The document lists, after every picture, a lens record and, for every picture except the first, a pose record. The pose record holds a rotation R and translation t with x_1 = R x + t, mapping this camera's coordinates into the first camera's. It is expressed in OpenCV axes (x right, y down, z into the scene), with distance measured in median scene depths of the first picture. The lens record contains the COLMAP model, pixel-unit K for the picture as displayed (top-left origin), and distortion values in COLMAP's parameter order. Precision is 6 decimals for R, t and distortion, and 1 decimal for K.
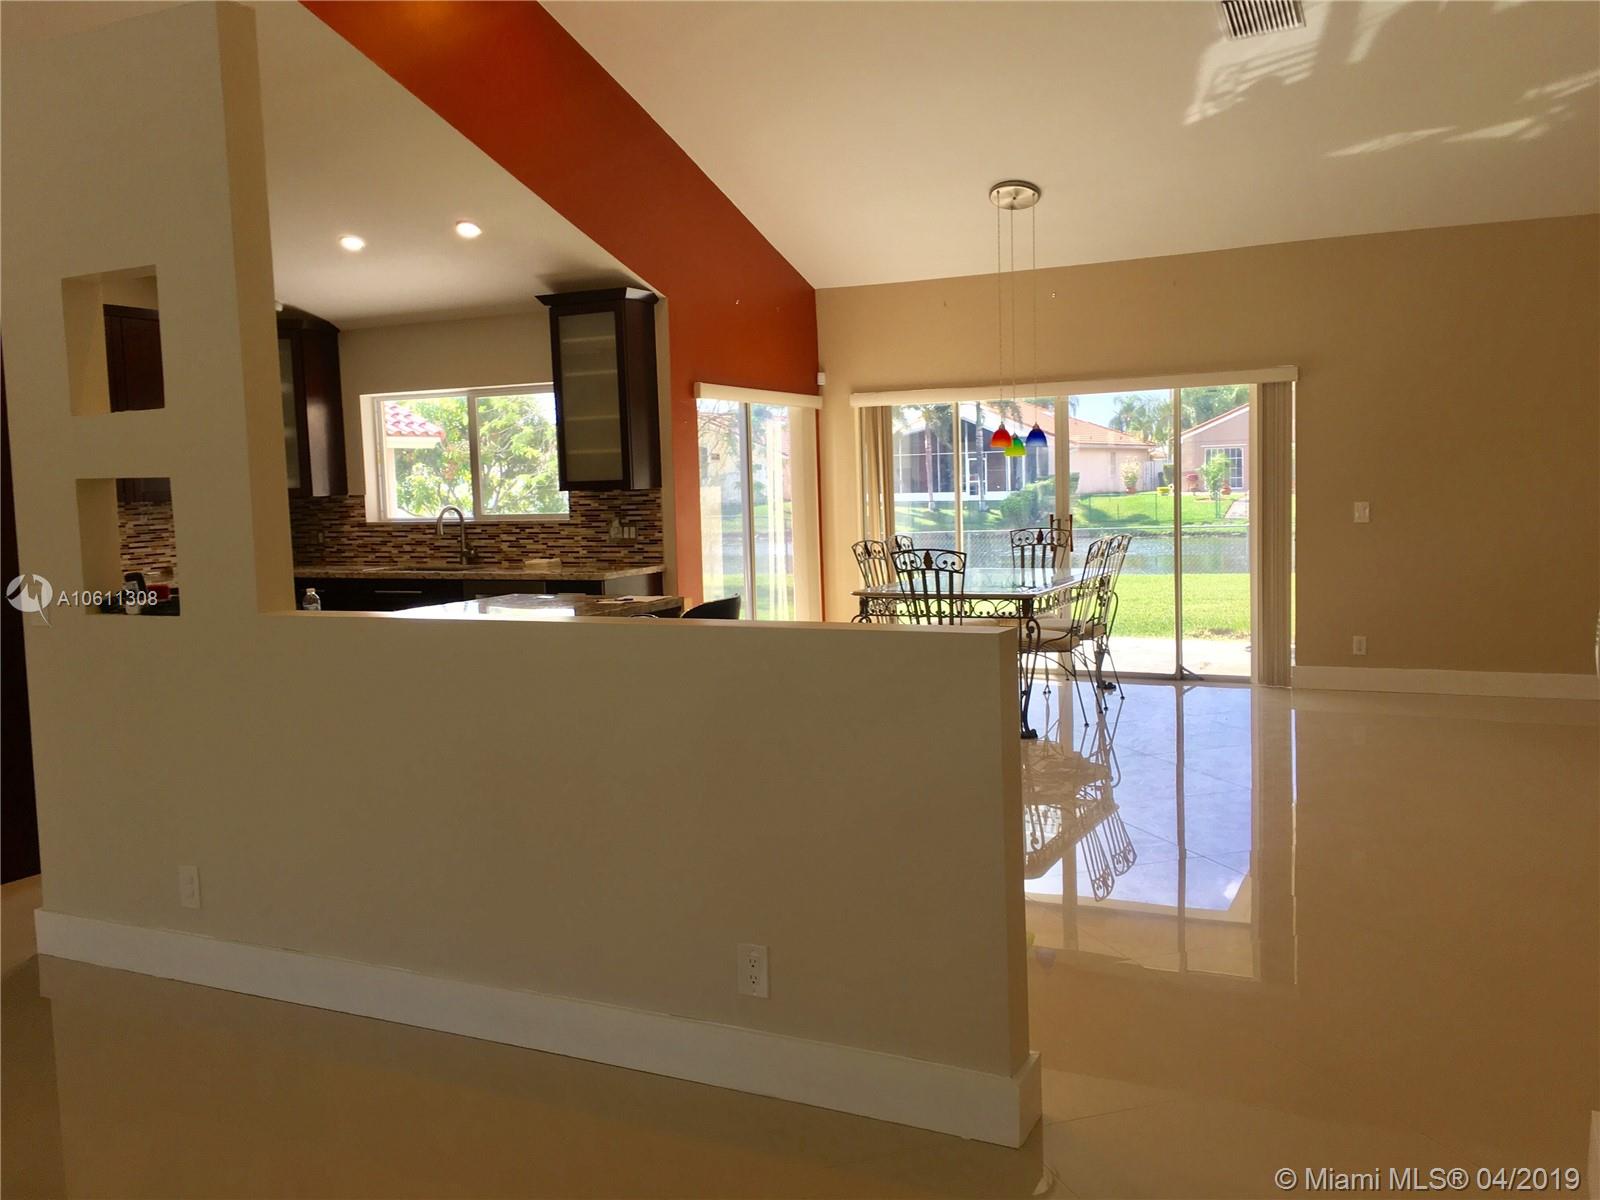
lens RADIAL K [[1365.7, 0, 797.0], [0, 1365.7, 592.2], [0, 0, 1]] dist [0.063599, -0.078726]
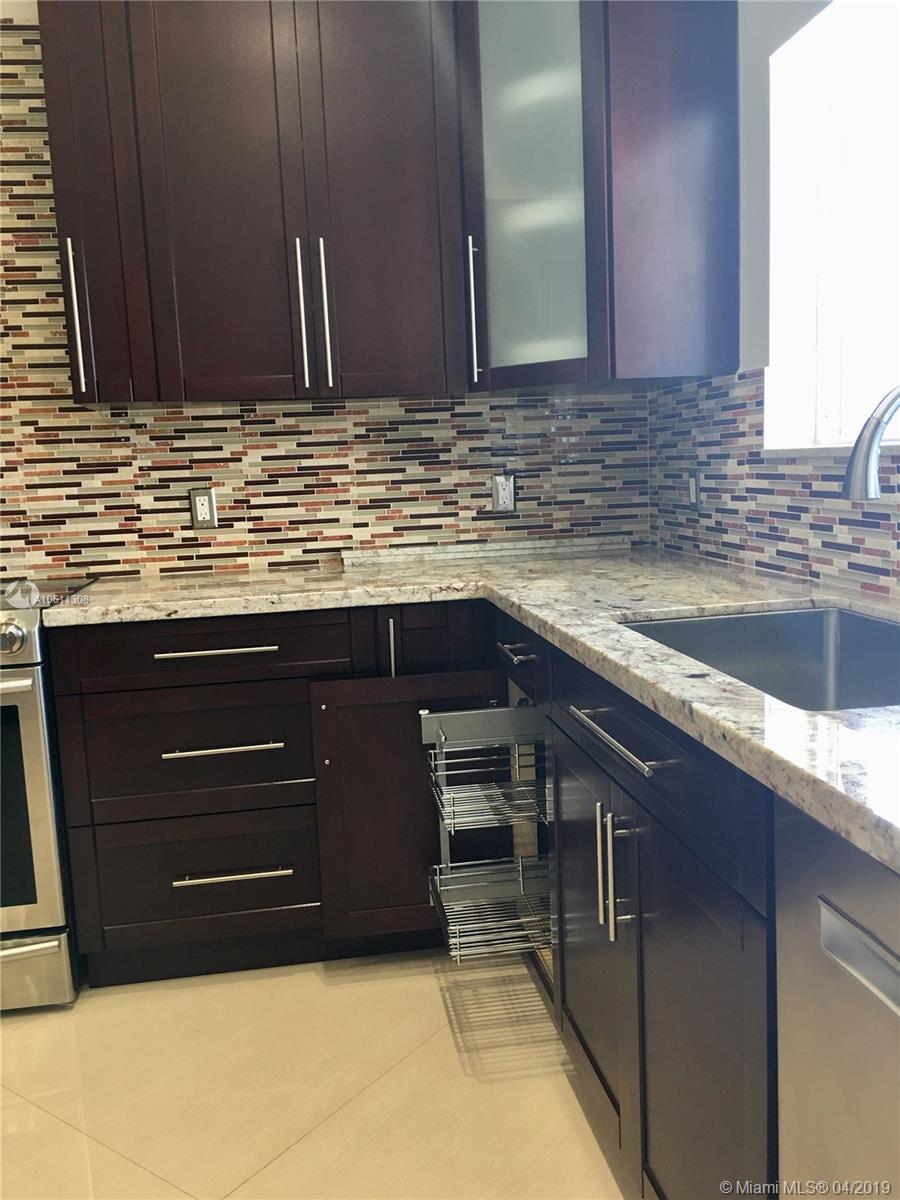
lens RADIAL K [[1024.2, 0, 447.1], [0, 1024.2, 610.7], [0, 0, 1]] dist [0.063599, -0.078726]
pose [[0.577491, 0.122002, -0.807229, -0.161293], [-0.043747, 0.991975, 0.118628, -0.041857], [0.815224, -0.033193, 0.578194, 0.862529]]
